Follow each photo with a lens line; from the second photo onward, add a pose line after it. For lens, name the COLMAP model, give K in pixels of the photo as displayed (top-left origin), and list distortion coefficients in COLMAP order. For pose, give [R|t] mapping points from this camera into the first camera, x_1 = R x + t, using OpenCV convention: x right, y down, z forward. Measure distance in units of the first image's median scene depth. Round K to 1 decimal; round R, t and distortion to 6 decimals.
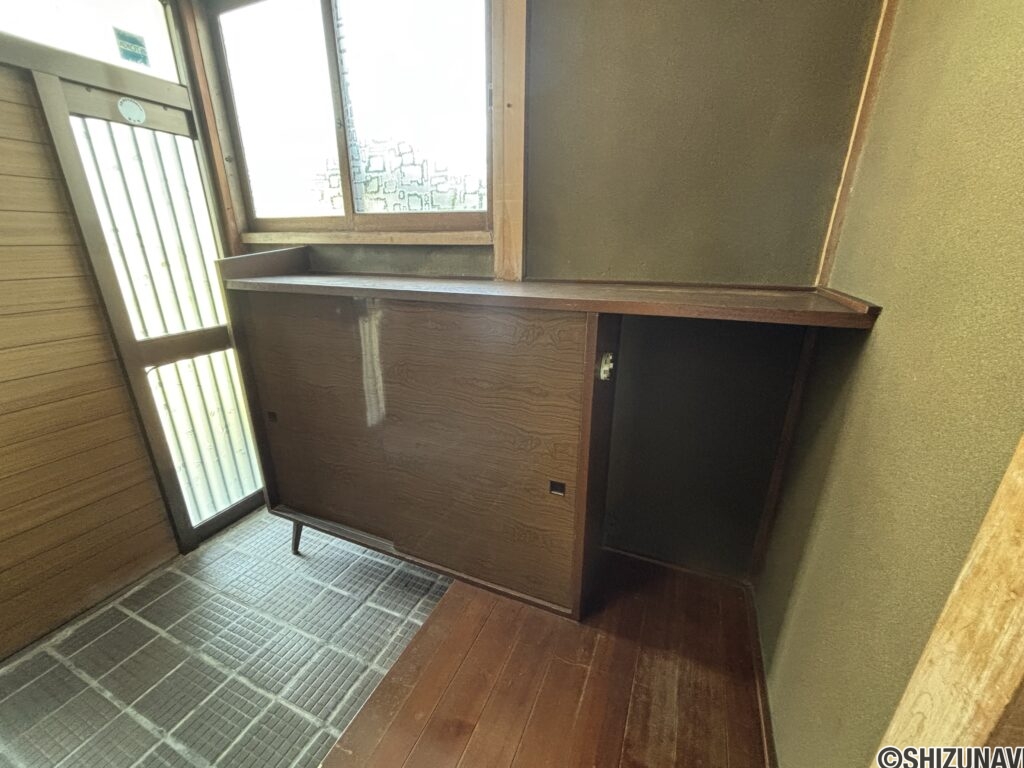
lens RADIAL K [[418.3, 0, 502.7], [0, 418.3, 381.8], [0, 0, 1]] dist [0.016149, -0.000118]
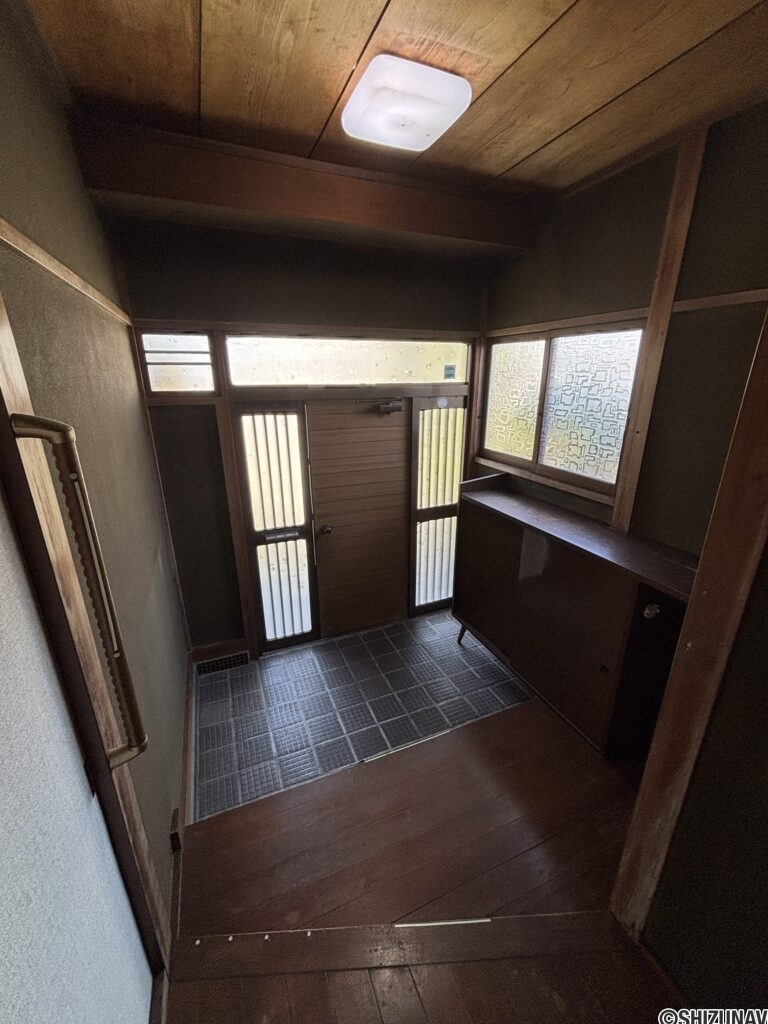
lens RADIAL K [[412.4, 0, 384.0], [0, 412.4, 512.0], [0, 0, 1]] dist [-0.002472, -0.000240]
pose [[0.732716, 0.216298, -0.645247, 0.288184], [-0.214002, 0.973279, 0.083248, -0.211986], [0.646012, 0.077087, 0.759425, -0.587495]]
